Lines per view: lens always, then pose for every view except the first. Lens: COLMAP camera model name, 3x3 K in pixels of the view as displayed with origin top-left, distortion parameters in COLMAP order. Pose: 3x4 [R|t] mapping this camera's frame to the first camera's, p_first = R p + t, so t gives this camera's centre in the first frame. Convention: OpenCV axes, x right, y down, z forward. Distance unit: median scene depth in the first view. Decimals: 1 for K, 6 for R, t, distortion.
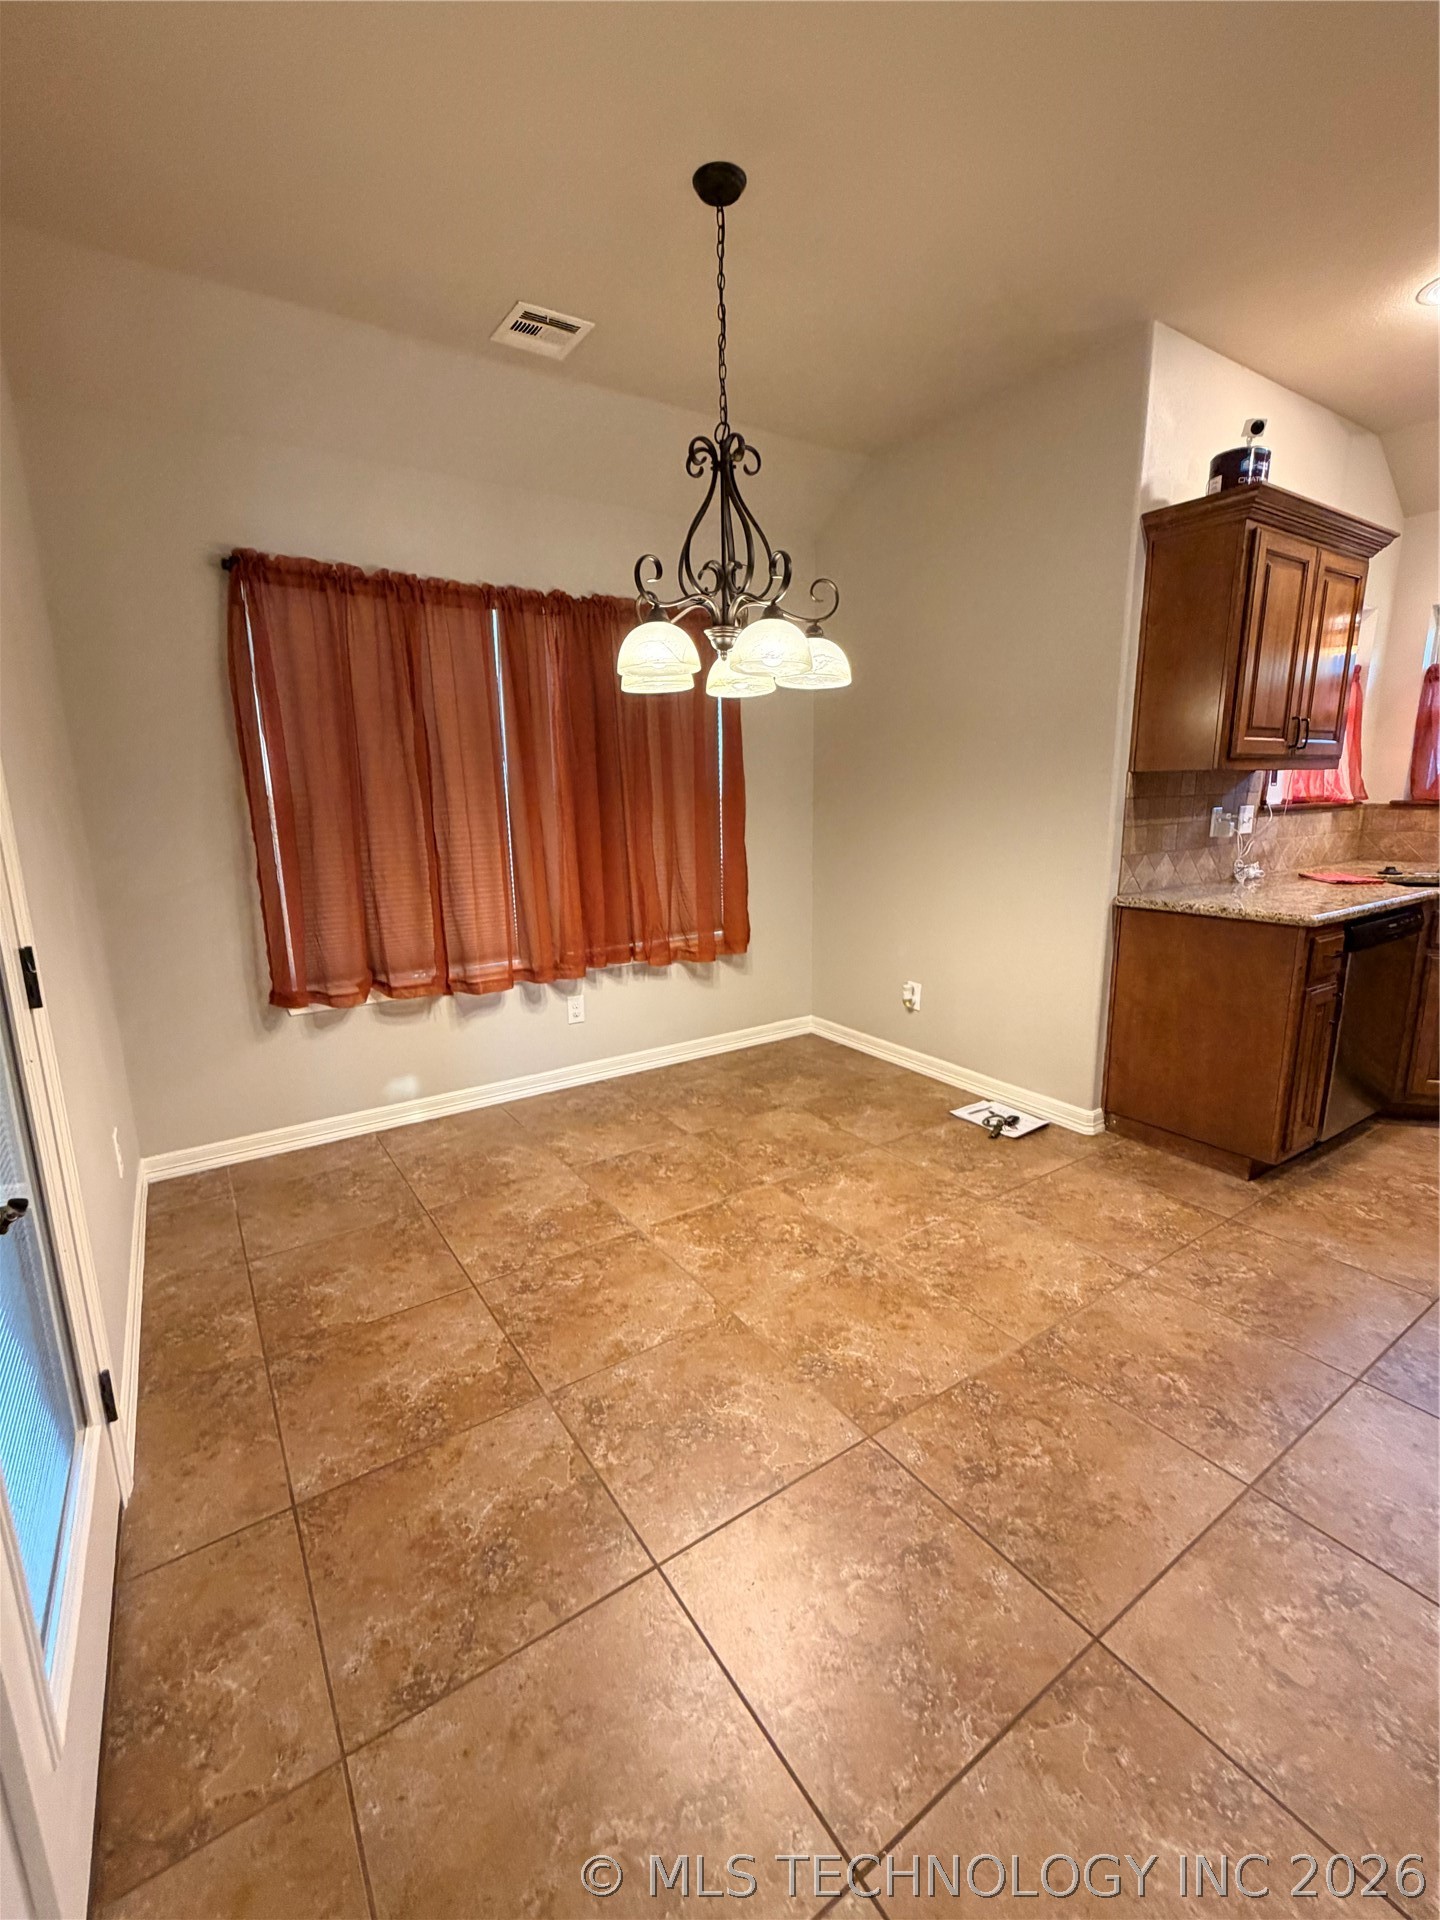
lens RADIAL K [[823.6, 0, 723.3], [0, 823.6, 960.6], [0, 0, 1]] dist [-0.004602, 0.001160]
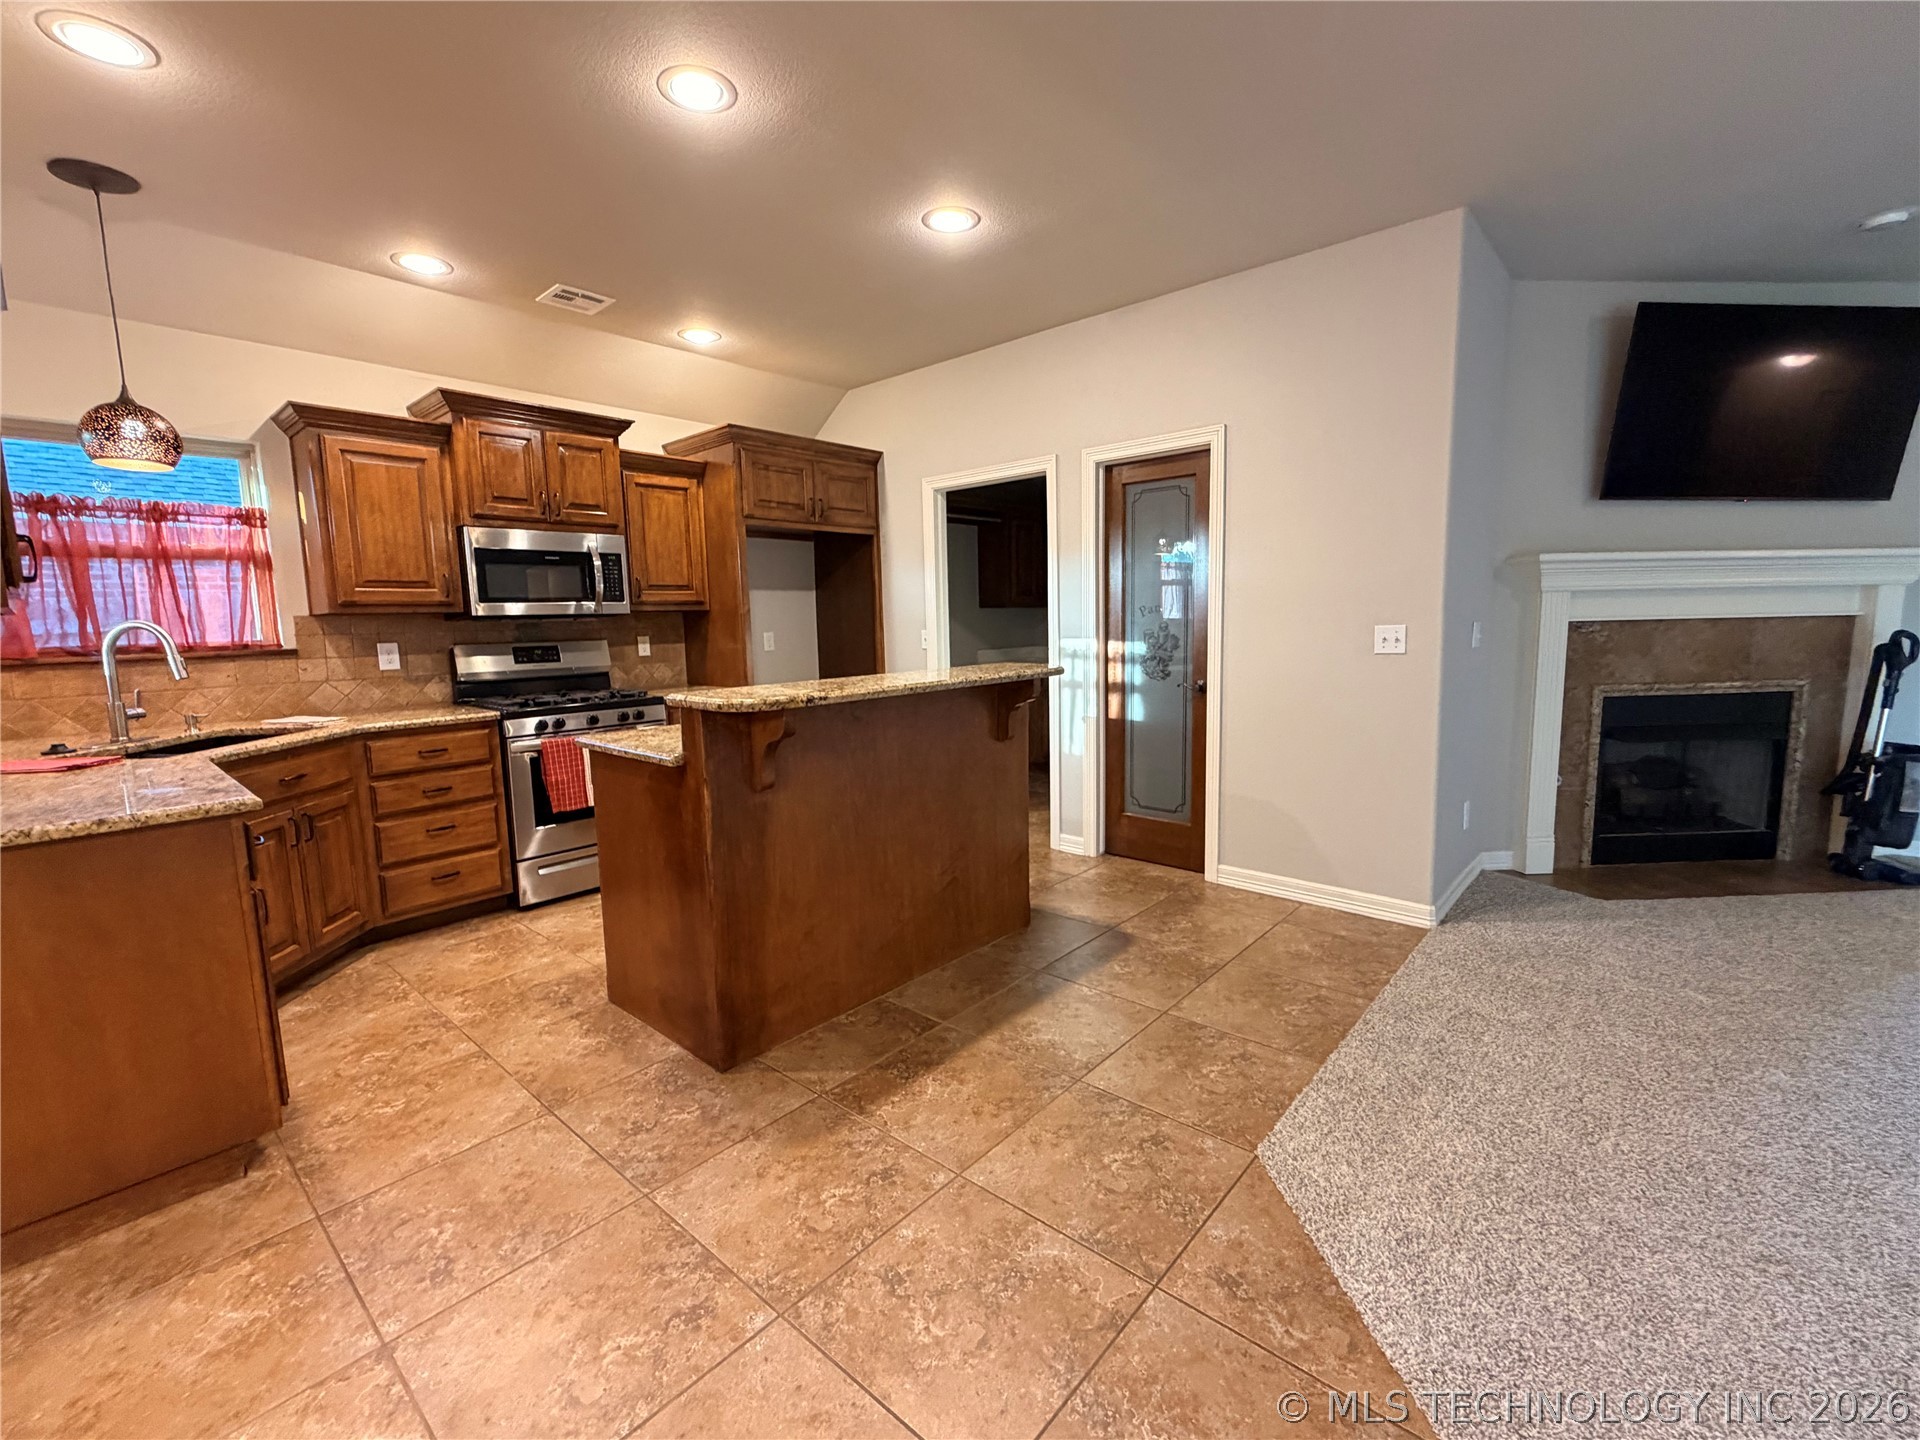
lens RADIAL K [[823.6, 0, 960.0], [0, 823.6, 720.0], [0, 0, 1]] dist [-0.004602, 0.001160]
pose [[-0.250999, -0.099643, 0.962845, -0.155891], [0.223599, 0.961818, 0.157826, -0.082387], [-0.941808, 0.254905, -0.219135, 0.447879]]
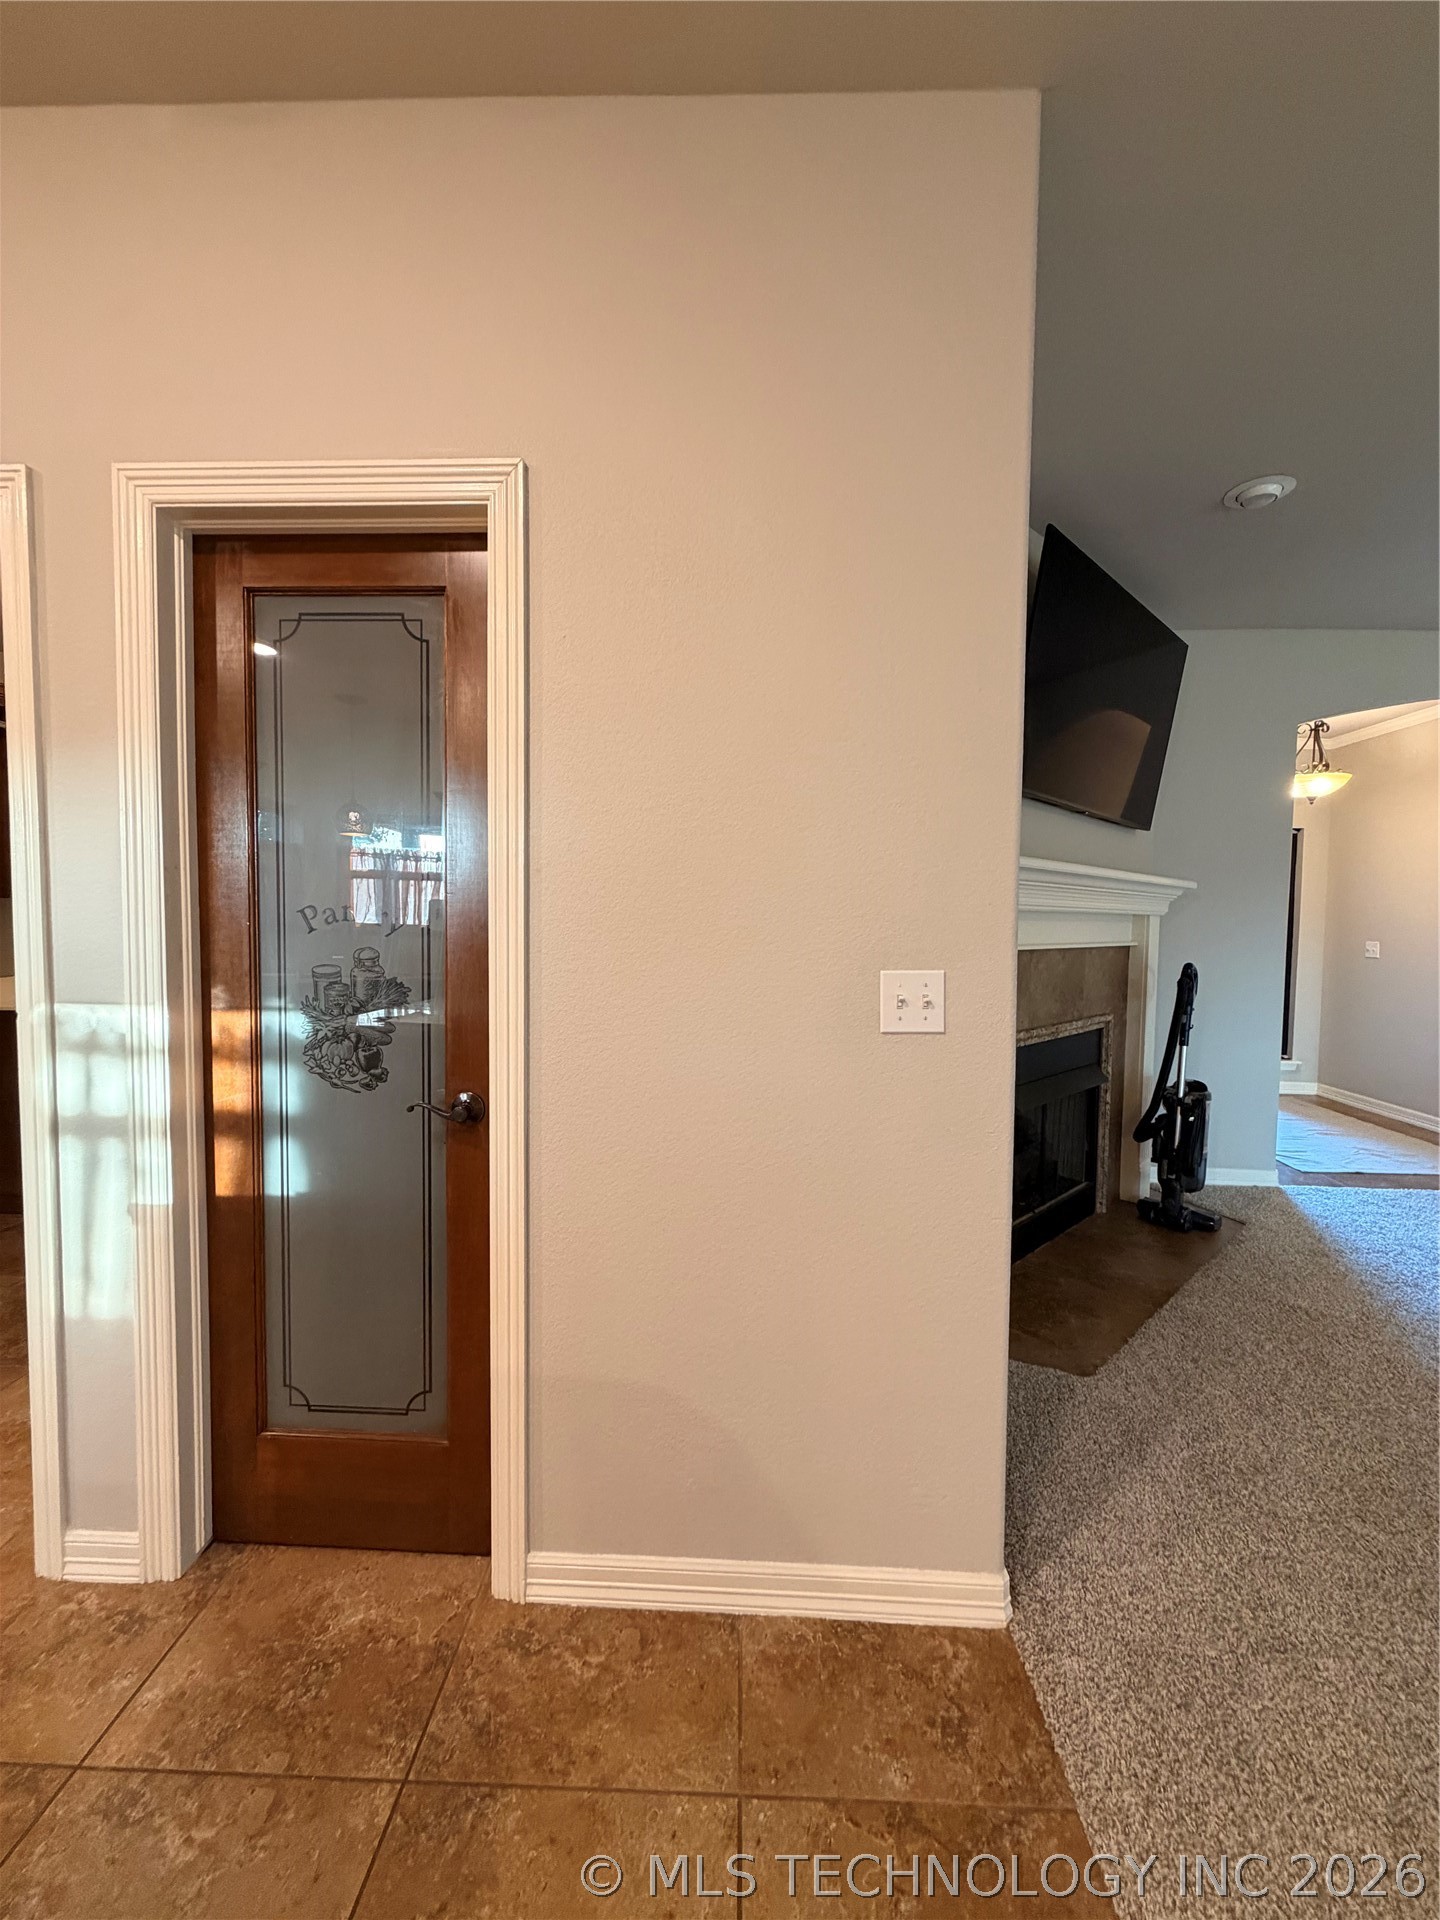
lens RADIAL K [[764.0, 0, 721.8], [0, 764.0, 953.6], [0, 0, 1]] dist [0.001527, -0.000174]
pose [[-0.810597, -0.021685, 0.585203, 0.621151], [0.120396, 0.971795, 0.202777, -0.016899], [-0.573095, 0.234826, -0.785123, 0.043411]]
